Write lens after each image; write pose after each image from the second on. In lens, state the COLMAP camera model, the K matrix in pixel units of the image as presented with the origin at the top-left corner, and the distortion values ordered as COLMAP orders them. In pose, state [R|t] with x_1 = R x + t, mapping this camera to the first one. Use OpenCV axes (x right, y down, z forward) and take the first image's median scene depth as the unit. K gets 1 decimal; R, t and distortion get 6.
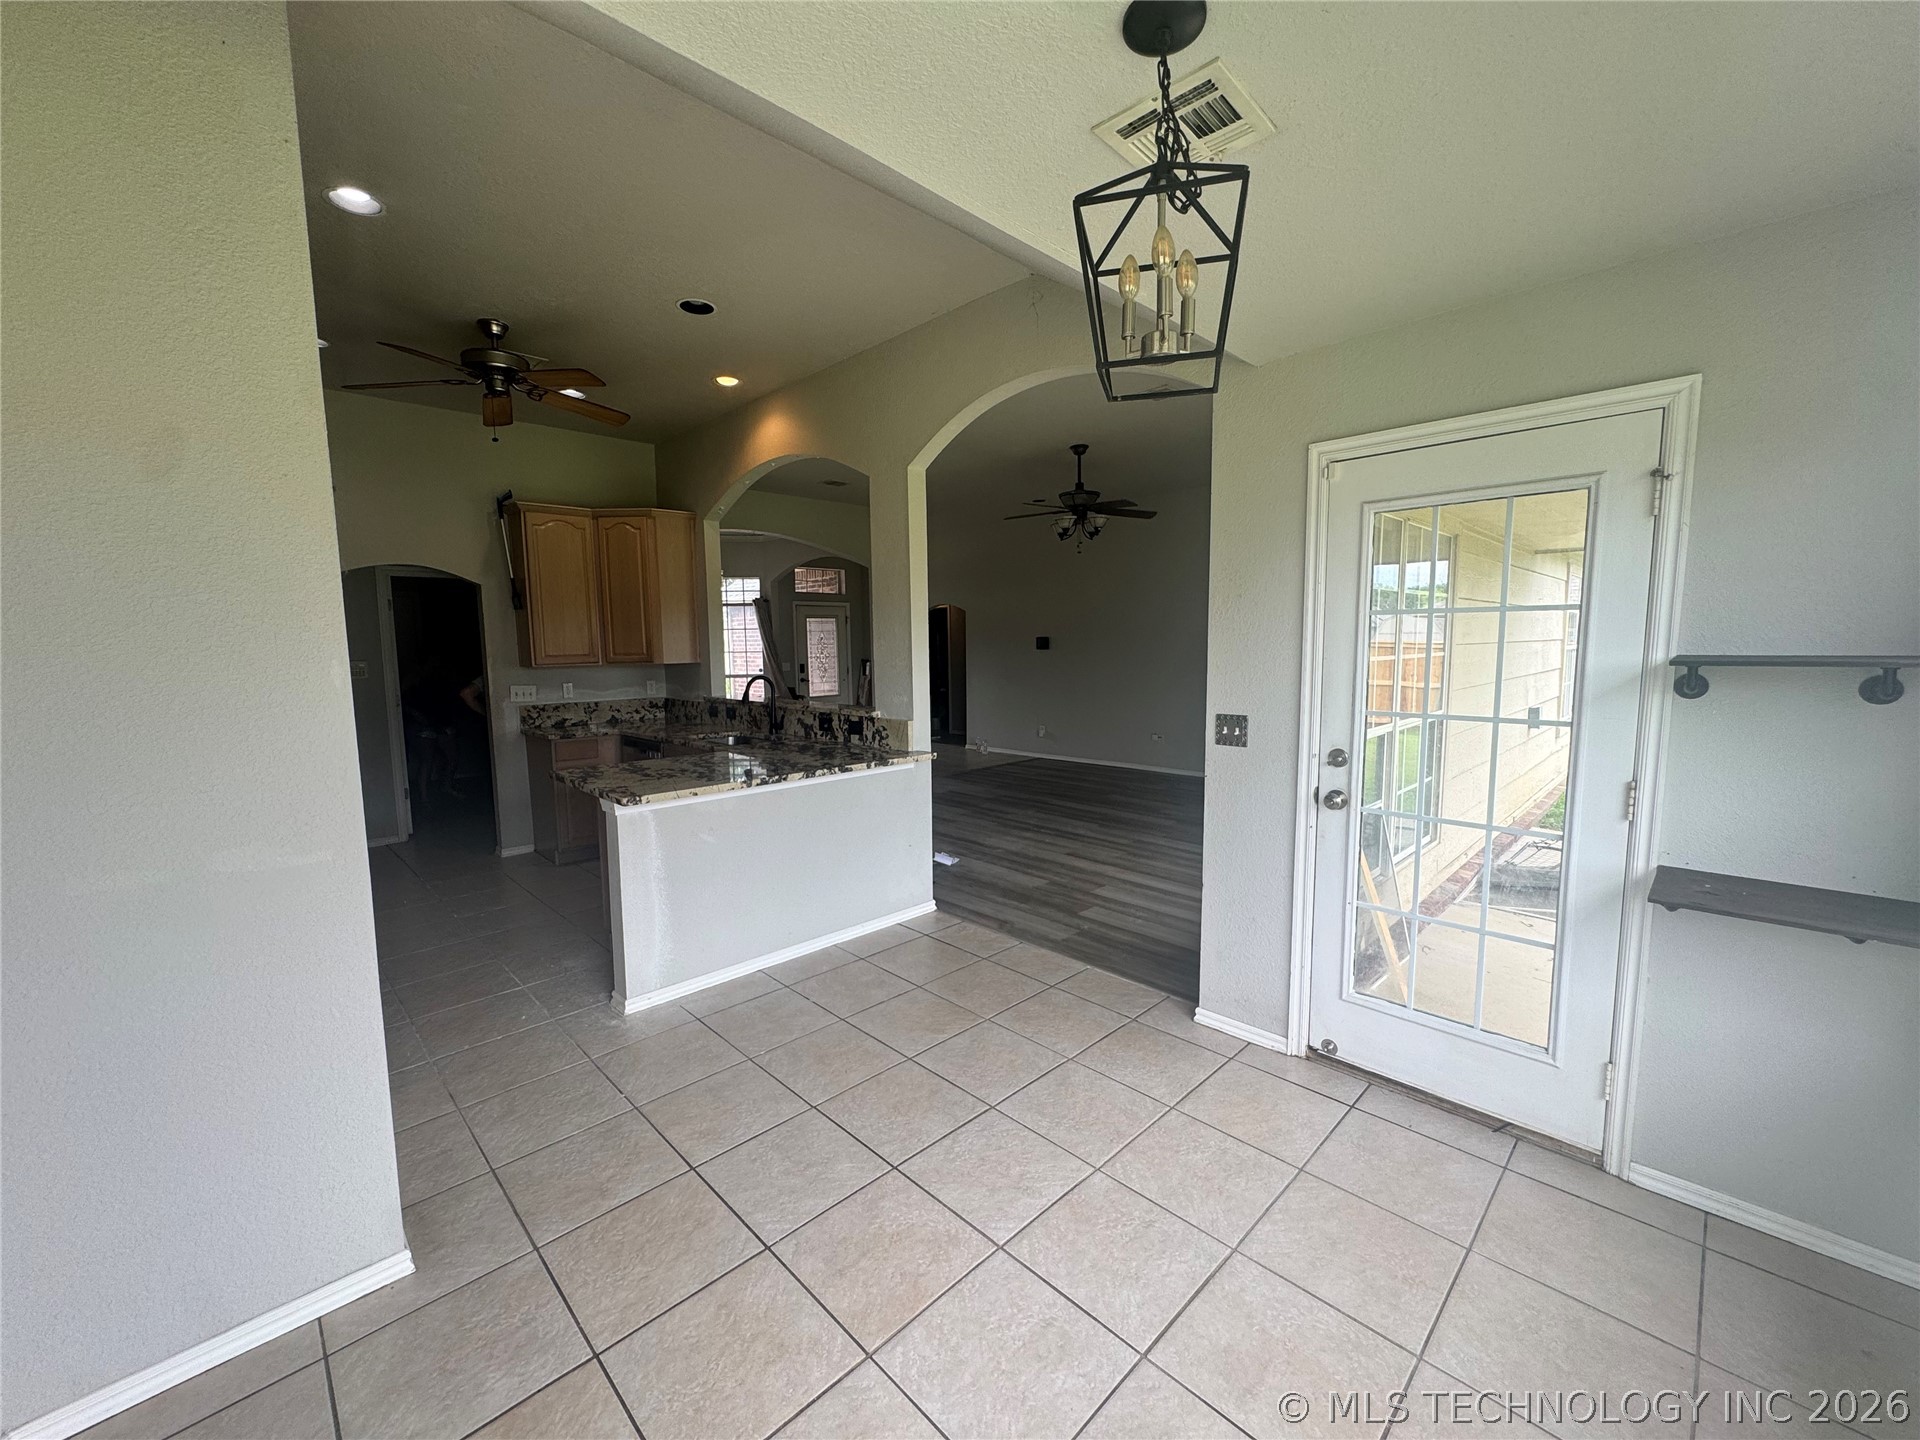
lens RADIAL K [[761.3, 0, 964.7], [0, 761.3, 726.8], [0, 0, 1]] dist [-0.001204, 0.001171]
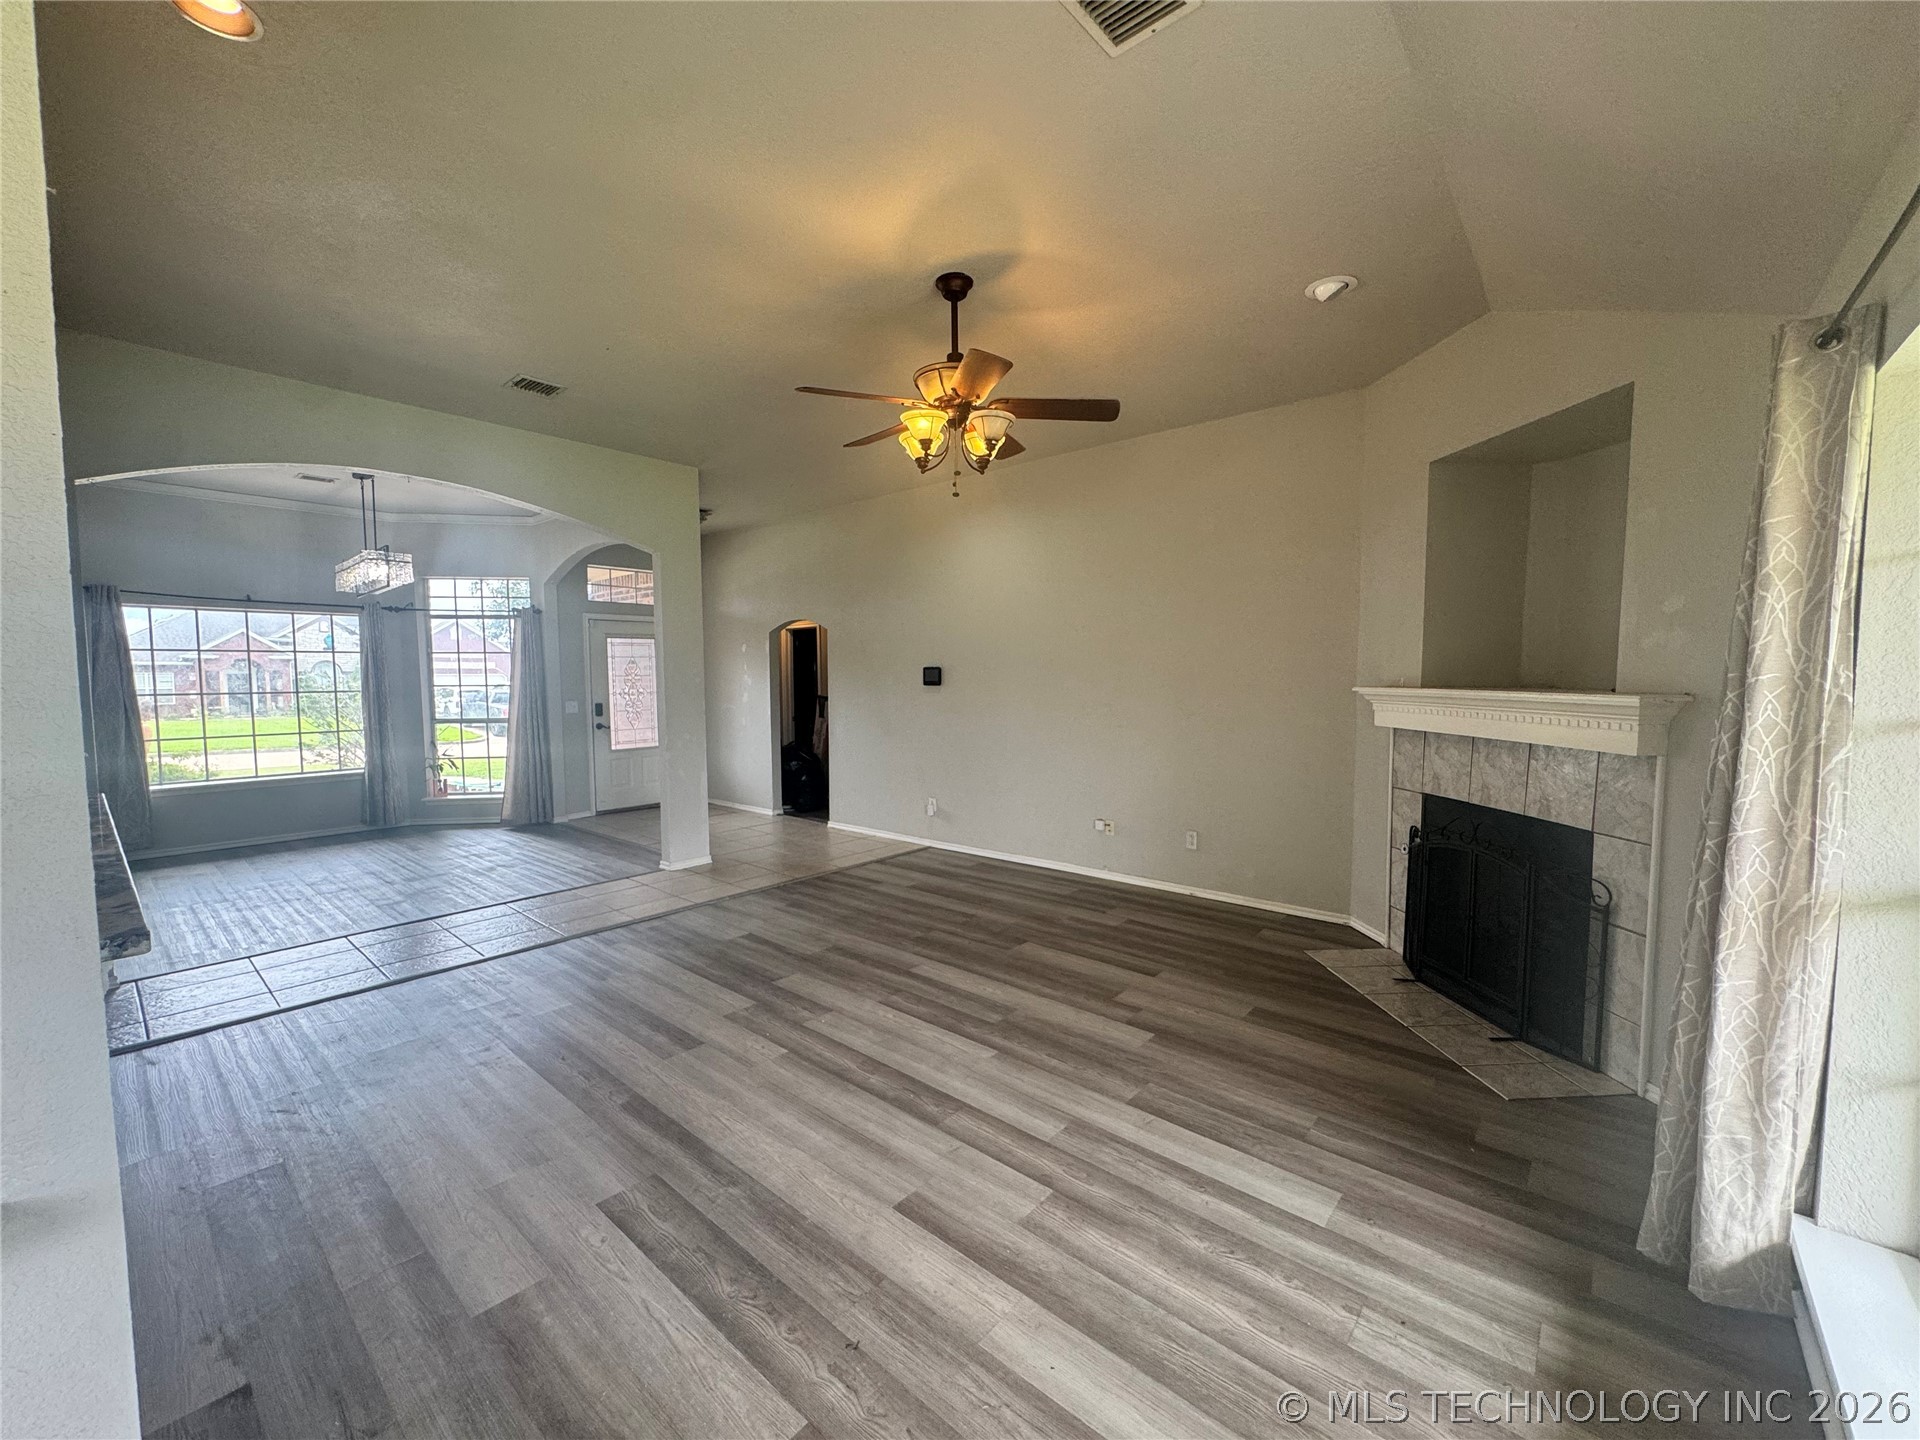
lens RADIAL K [[761.3, 0, 967.9], [0, 761.3, 724.4], [0, 0, 1]] dist [-0.001204, 0.001171]
pose [[0.996016, 0.003741, 0.089094, 0.068017], [0.000435, 0.998904, -0.046806, -0.033257], [-0.089171, 0.046658, 0.994923, 0.302239]]
